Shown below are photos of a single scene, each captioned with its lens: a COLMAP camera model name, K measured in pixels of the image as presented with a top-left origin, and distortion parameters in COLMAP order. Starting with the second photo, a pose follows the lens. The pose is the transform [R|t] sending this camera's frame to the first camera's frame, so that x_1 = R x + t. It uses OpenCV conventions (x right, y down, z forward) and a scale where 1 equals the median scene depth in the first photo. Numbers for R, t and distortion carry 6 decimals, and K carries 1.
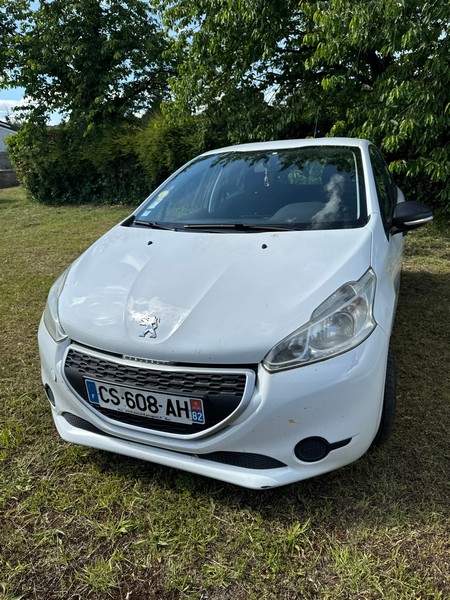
lens RADIAL K [[419.4, 0, 228.9], [0, 419.4, 297.4], [0, 0, 1]] dist [0.036647, -0.007043]
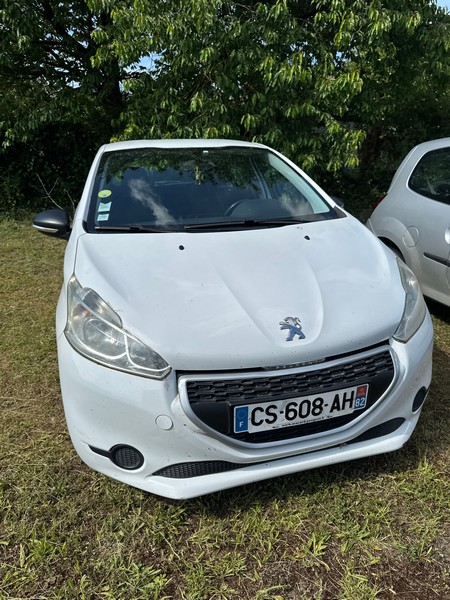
lens RADIAL K [[419.4, 0, 225.5], [0, 419.4, 303.1], [0, 0, 1]] dist [0.036647, -0.007043]
pose [[0.797895, -0.172067, 0.577717, -0.821986], [0.172697, 0.983472, 0.054402, -0.061401], [-0.577529, 0.056363, 0.814422, 0.316855]]
